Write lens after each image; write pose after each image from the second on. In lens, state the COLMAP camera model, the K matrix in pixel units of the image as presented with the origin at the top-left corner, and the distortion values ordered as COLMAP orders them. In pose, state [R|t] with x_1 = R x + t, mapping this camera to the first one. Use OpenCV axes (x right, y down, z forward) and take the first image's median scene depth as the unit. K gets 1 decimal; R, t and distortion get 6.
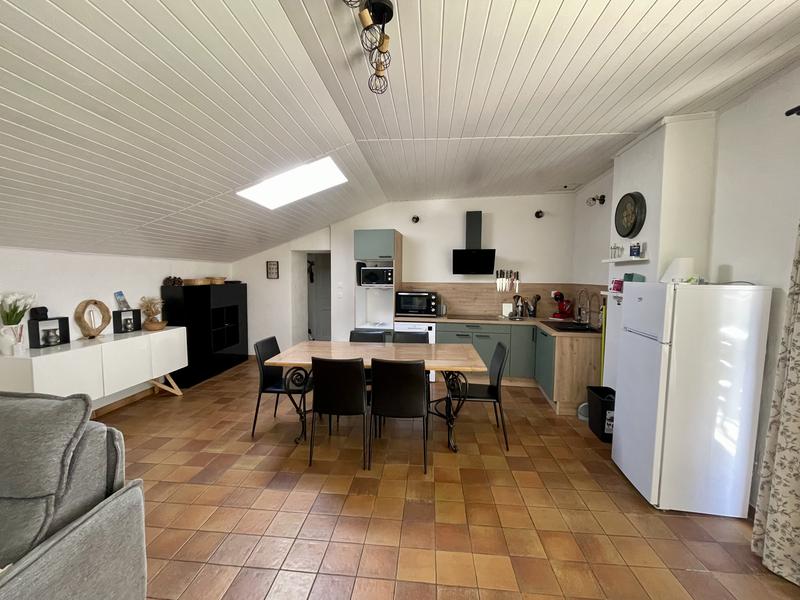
lens RADIAL K [[323.1, 0, 402.2], [0, 323.1, 297.5], [0, 0, 1]] dist [-0.000635, 0.000681]
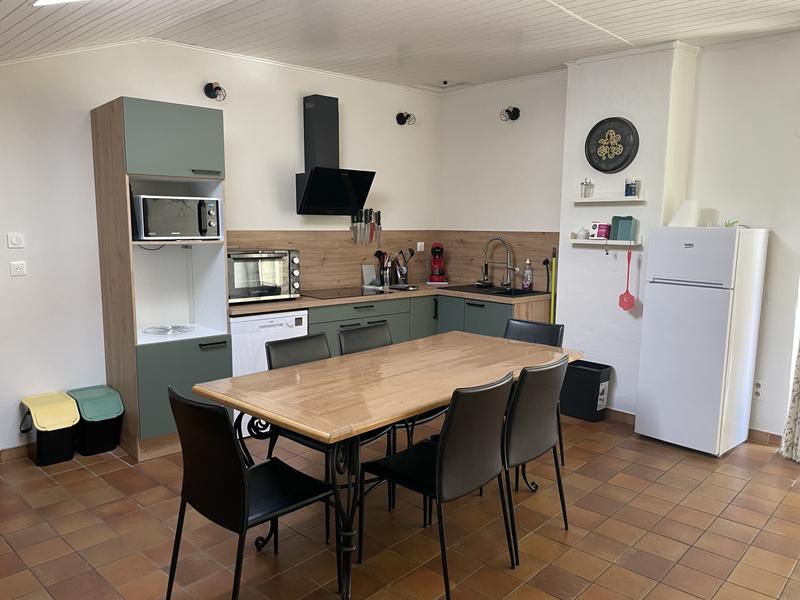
lens RADIAL K [[611.8, 0, 399.7], [0, 611.8, 304.8], [0, 0, 1]] dist [0.046427, 0.000485]
pose [[0.623262, -0.107664, 0.774567, -0.564582], [0.046730, 0.993835, 0.100540, -0.020745], [-0.780616, -0.026468, 0.624450, 0.269765]]
